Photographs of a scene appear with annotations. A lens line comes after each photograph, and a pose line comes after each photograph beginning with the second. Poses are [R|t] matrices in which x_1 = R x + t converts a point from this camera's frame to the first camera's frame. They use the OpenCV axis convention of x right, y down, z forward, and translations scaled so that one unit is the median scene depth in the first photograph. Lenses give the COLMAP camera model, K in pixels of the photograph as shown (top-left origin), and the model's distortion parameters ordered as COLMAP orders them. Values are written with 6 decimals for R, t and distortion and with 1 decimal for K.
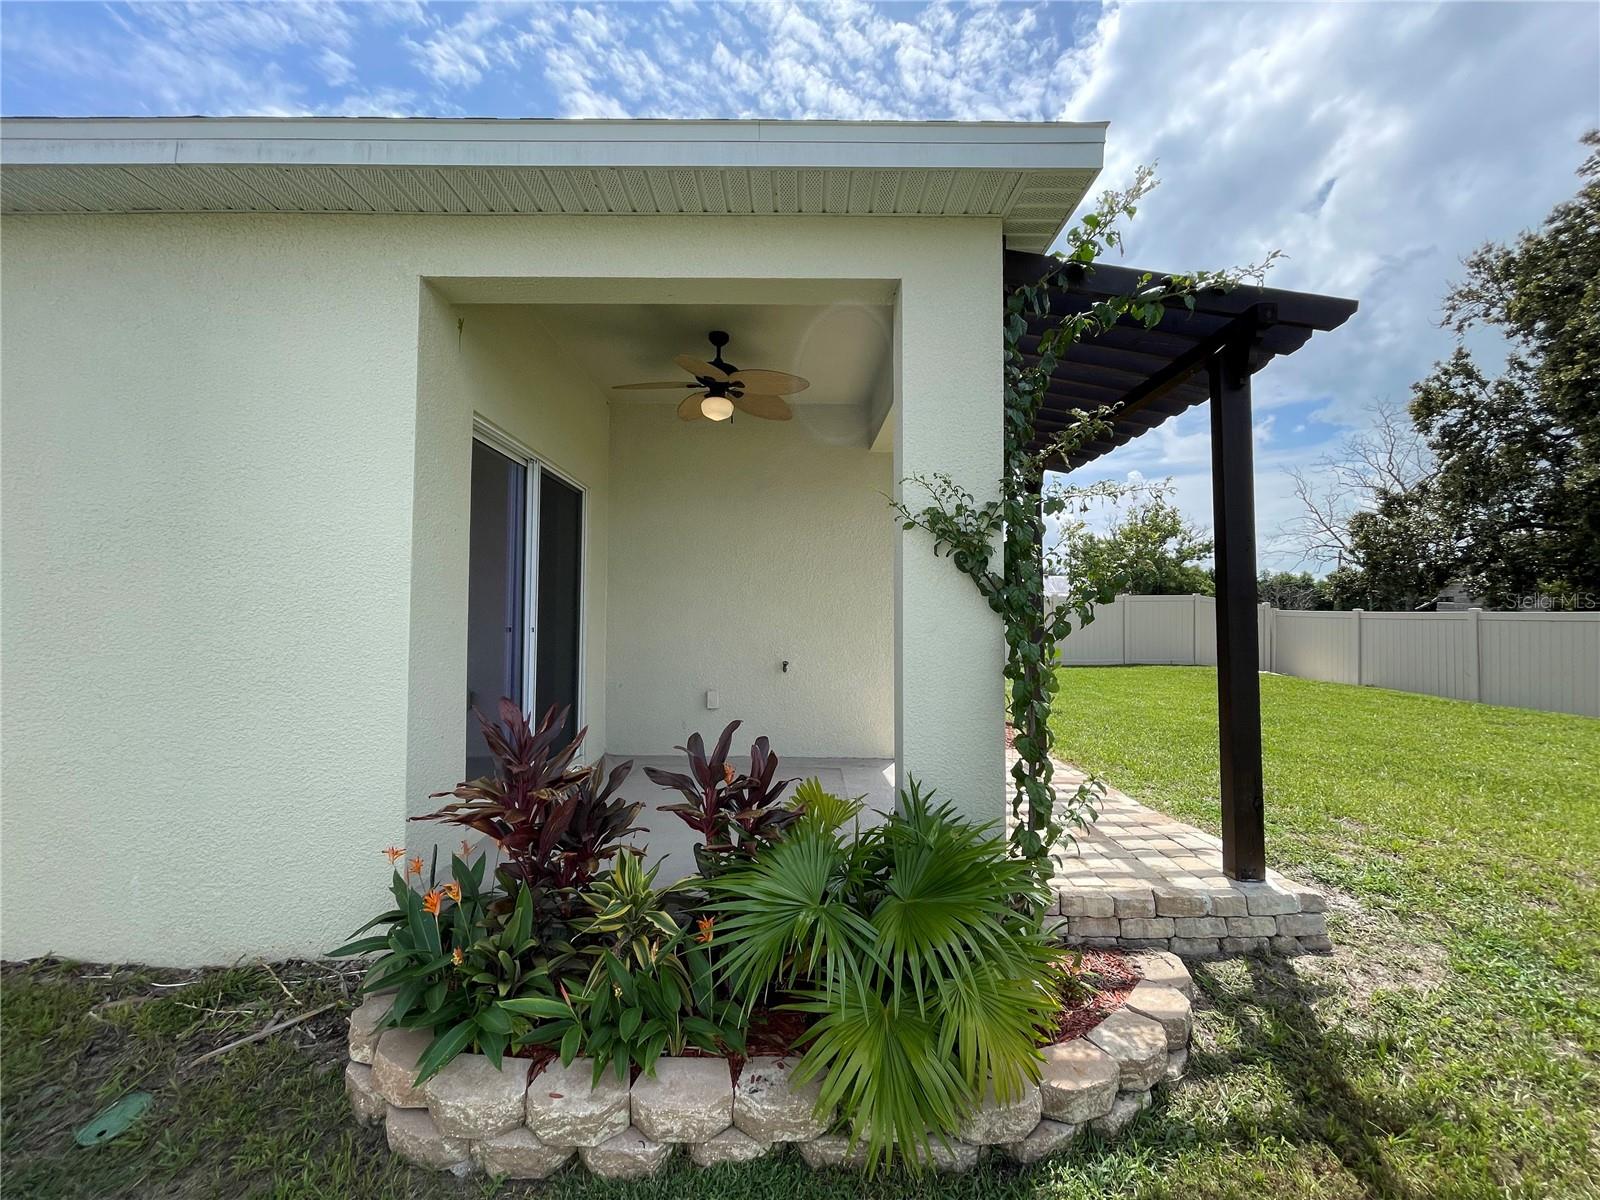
lens RADIAL K [[646.2, 0, 800.0], [0, 646.2, 593.1], [0, 0, 1]] dist [-0.003575, -0.000072]
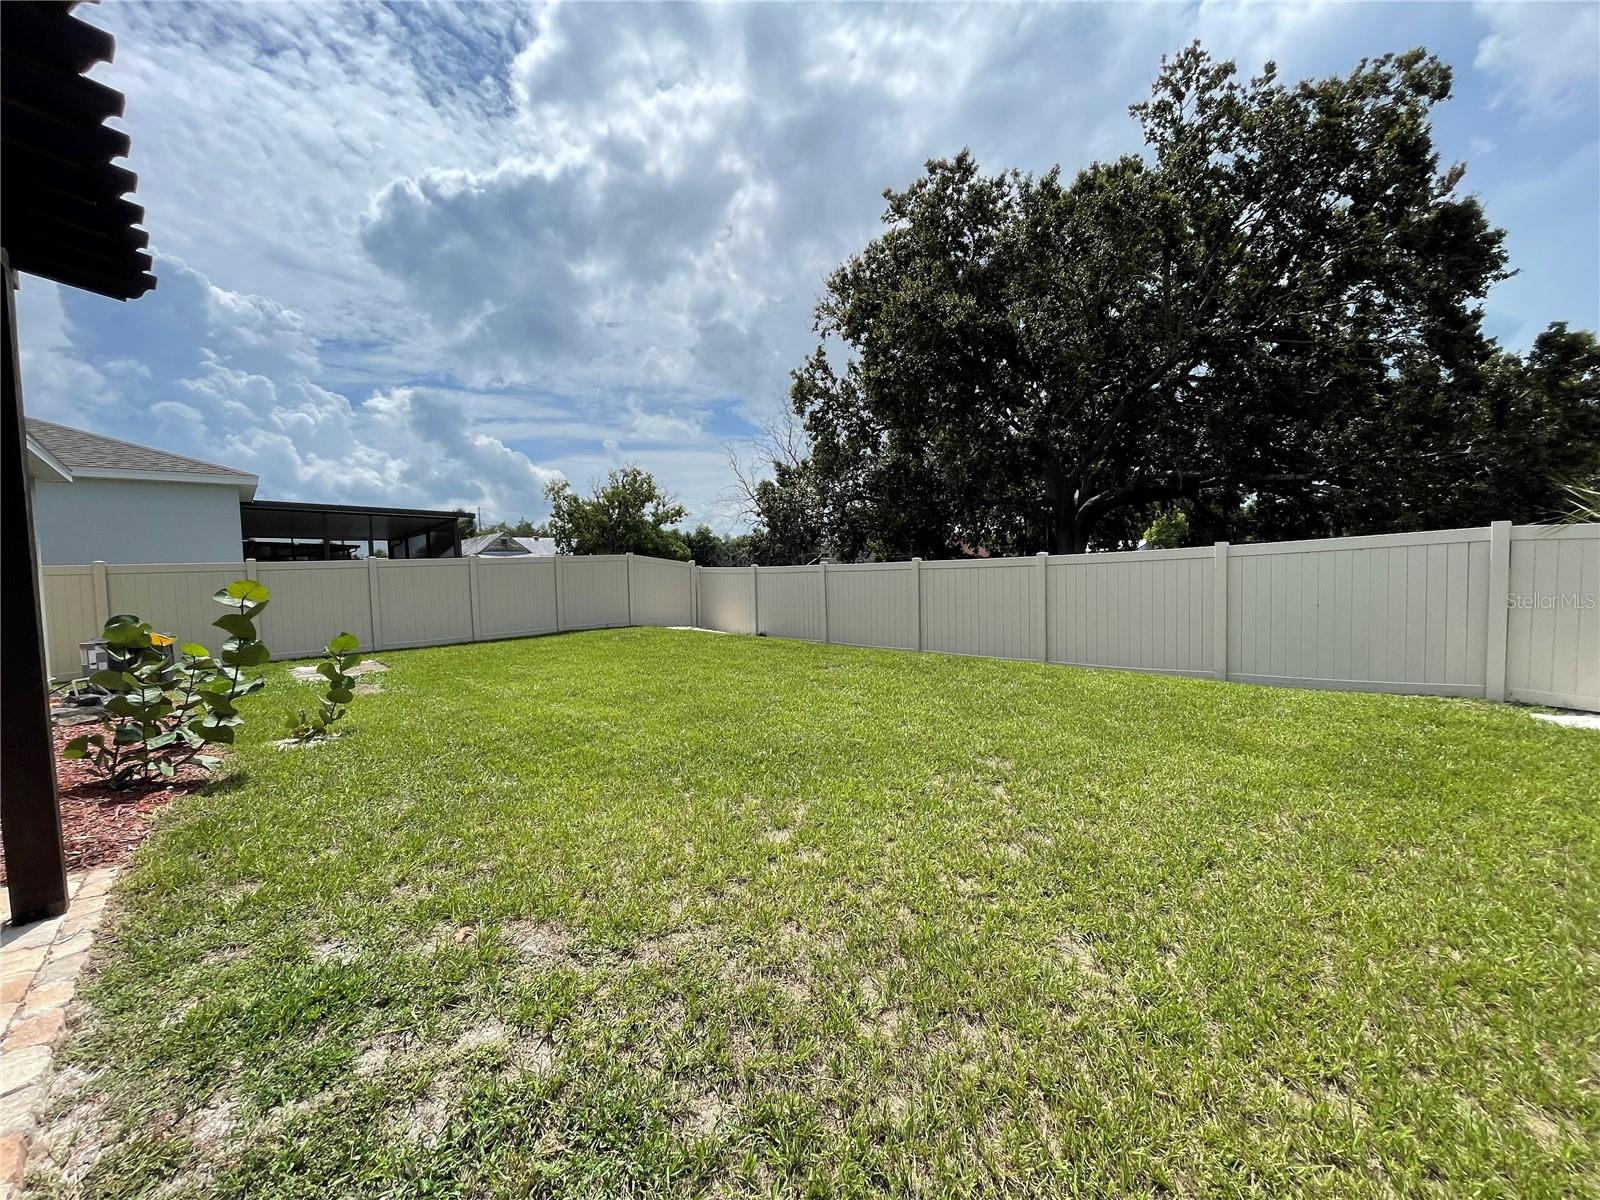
lens RADIAL K [[646.2, 0, 804.1], [0, 646.2, 589.7], [0, 0, 1]] dist [-0.003575, -0.000072]
pose [[0.738754, -0.051207, 0.672027, 0.156952], [0.015654, 0.998144, 0.058848, 0.002216], [-0.673794, -0.032954, 0.738184, 0.104206]]
